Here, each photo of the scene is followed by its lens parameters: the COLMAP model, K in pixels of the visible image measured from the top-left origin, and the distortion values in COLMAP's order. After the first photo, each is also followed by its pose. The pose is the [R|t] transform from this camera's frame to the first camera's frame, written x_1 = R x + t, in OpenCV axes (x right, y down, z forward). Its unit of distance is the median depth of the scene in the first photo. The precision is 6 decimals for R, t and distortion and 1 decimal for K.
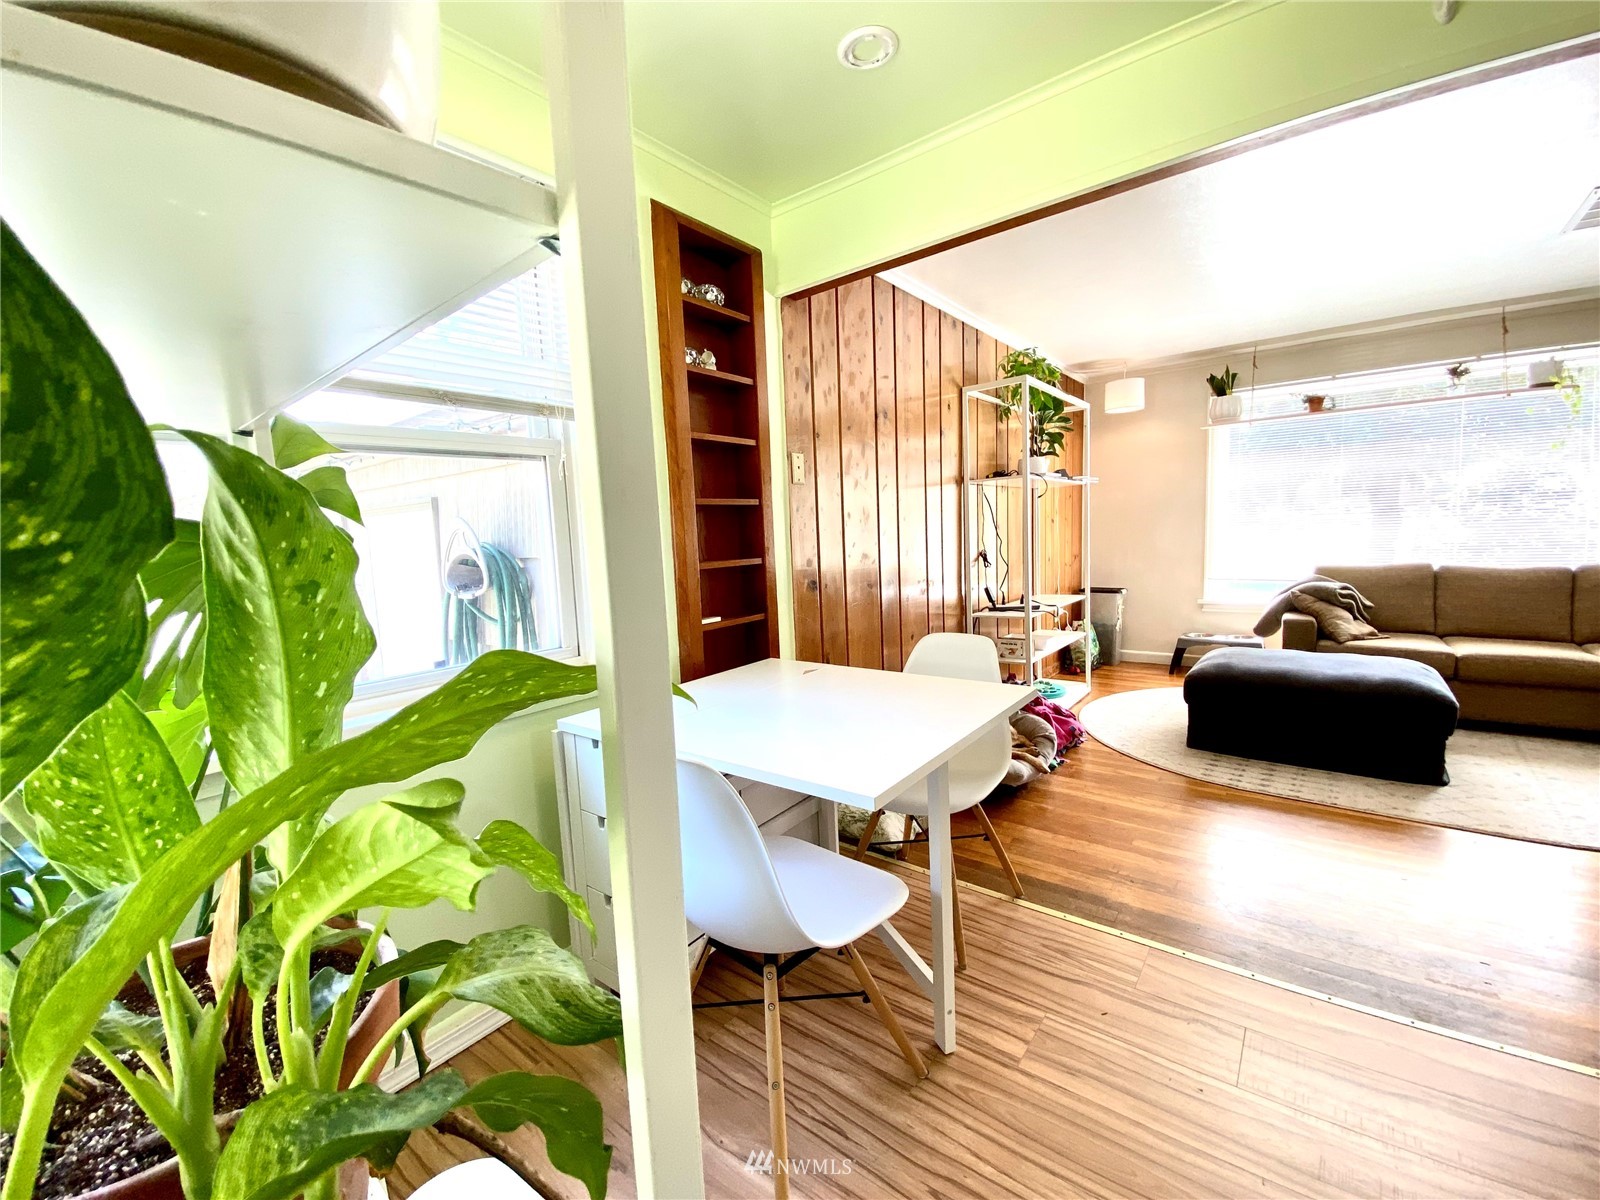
lens RADIAL K [[643.3, 0, 799.1], [0, 643.3, 608.5], [0, 0, 1]] dist [0.000411, -0.000041]
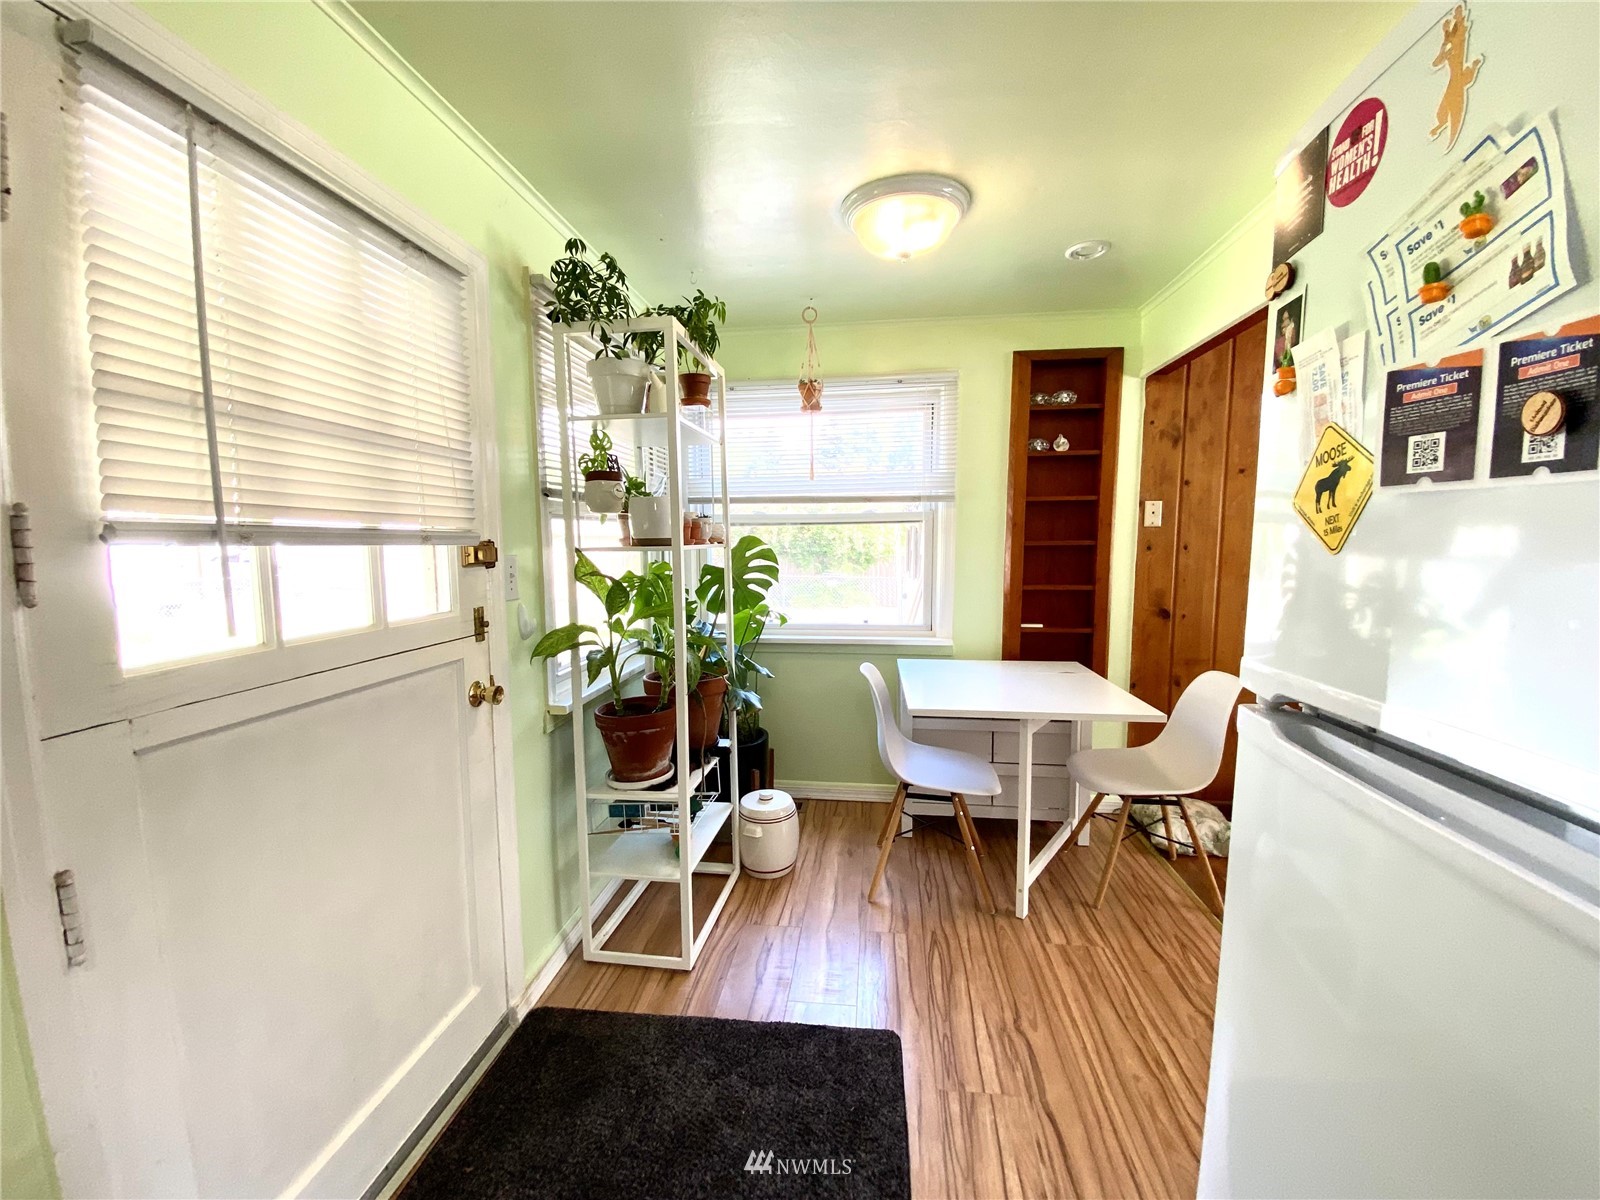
lens RADIAL K [[643.3, 0, 799.1], [0, 643.3, 608.5], [0, 0, 1]] dist [0.000411, -0.000041]
pose [[0.509324, 0.124316, -0.851548, 0.832621], [-0.118448, 0.990220, 0.073715, -0.062975], [0.852384, 0.063319, 0.519068, -0.203725]]
